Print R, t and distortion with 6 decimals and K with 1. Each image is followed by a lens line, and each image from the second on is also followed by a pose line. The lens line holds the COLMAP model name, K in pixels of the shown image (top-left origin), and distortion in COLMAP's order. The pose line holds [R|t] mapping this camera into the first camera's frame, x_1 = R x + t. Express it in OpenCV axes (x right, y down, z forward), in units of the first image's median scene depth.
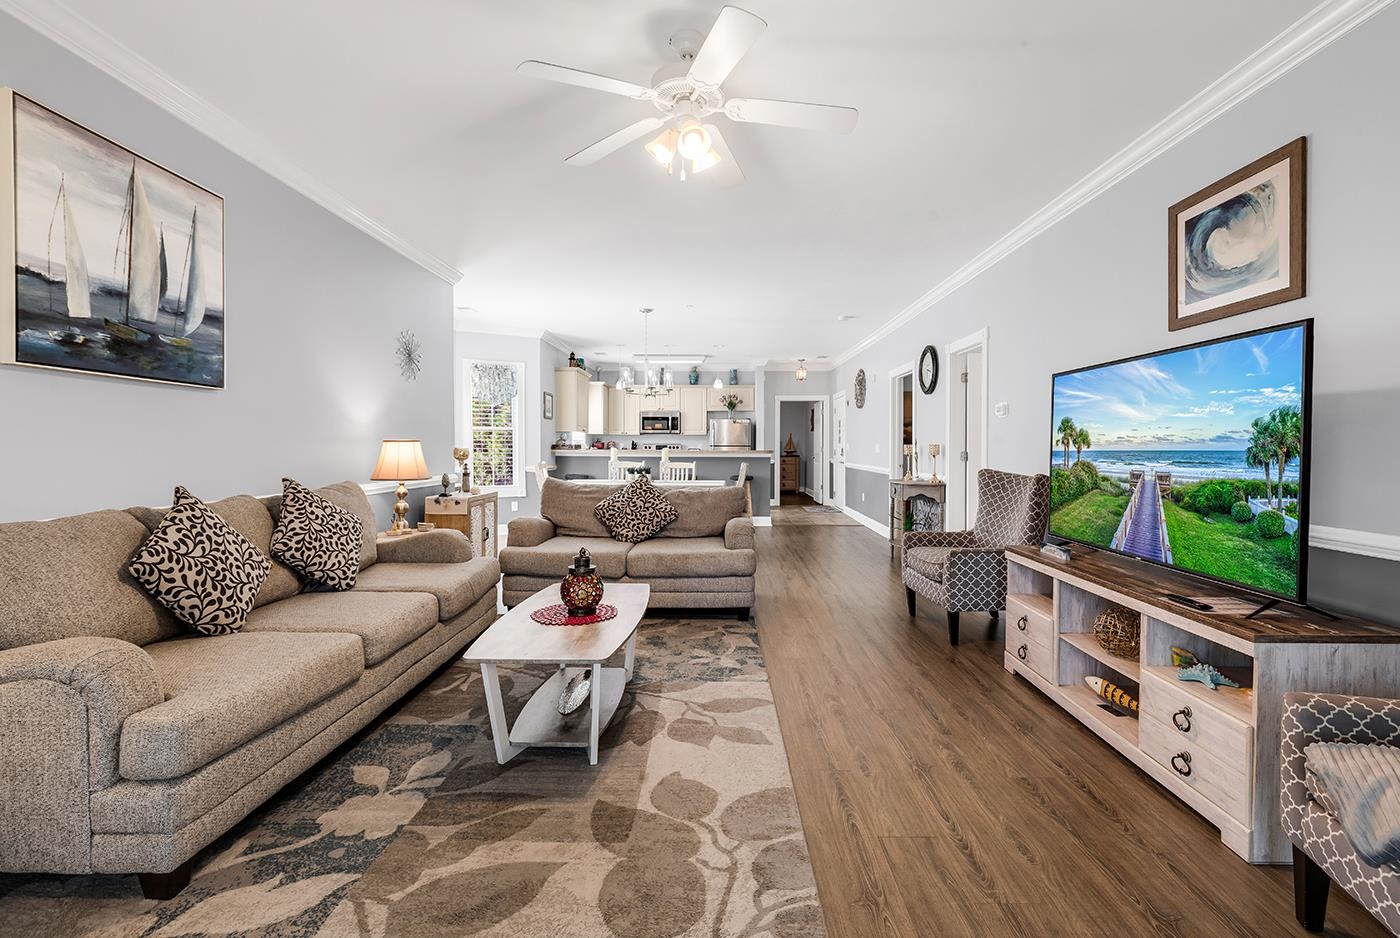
lens RADIAL K [[626.3, 0, 702.6], [0, 626.3, 453.7], [0, 0, 1]] dist [-0.001756, 0.000067]
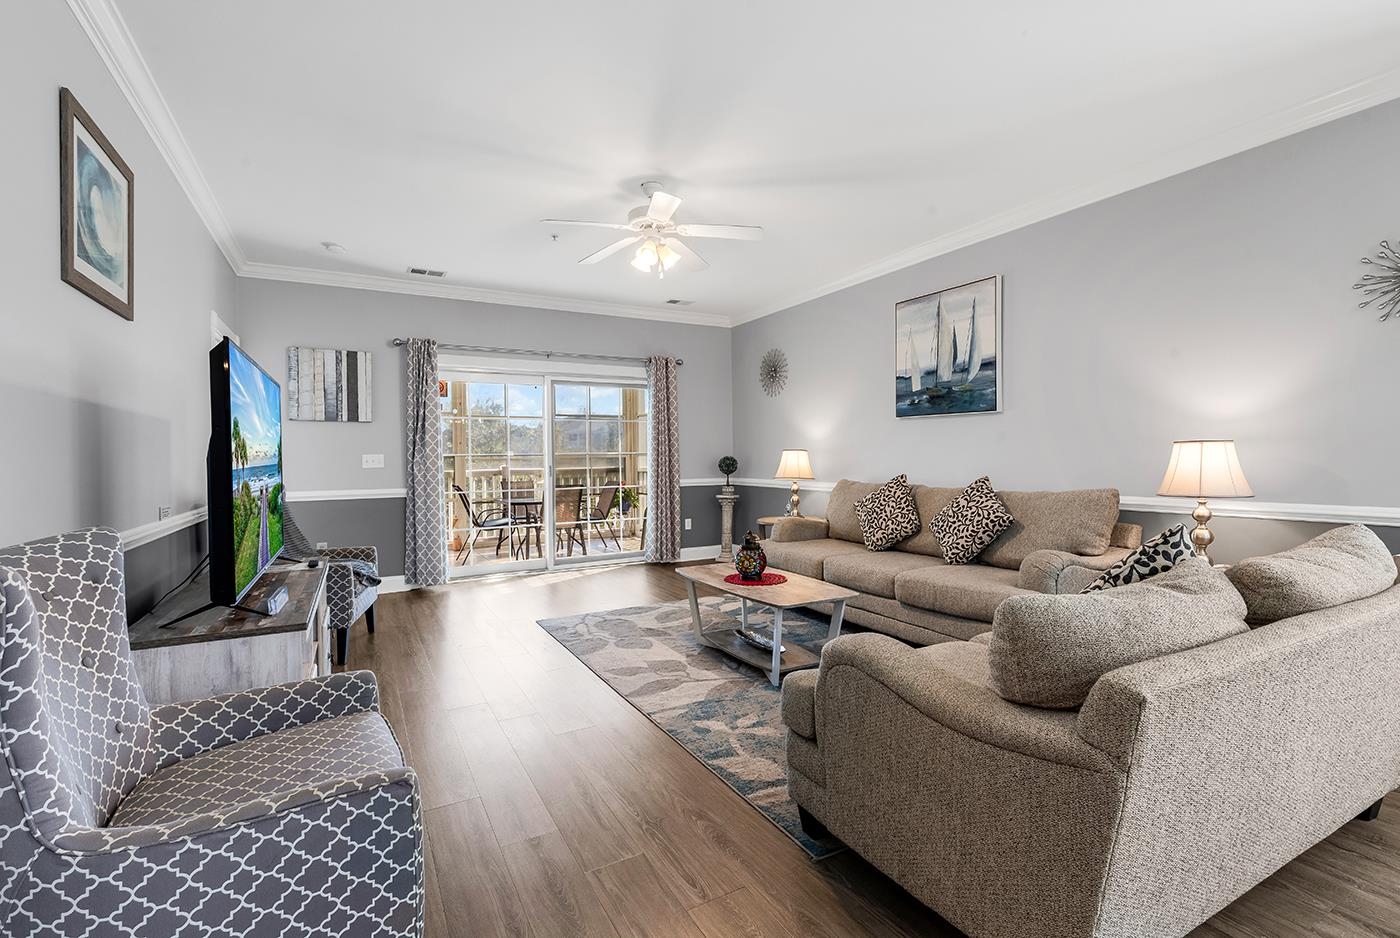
lens RADIAL K [[626.4, 0, 721.9], [0, 626.4, 453.5], [0, 0, 1]] dist [0.002972, 0.000353]
pose [[-0.845225, 0.007318, -0.534360, 0.588695], [0.004491, 0.999968, 0.006592, -0.024037], [0.534392, 0.003172, -0.845231, 2.156148]]
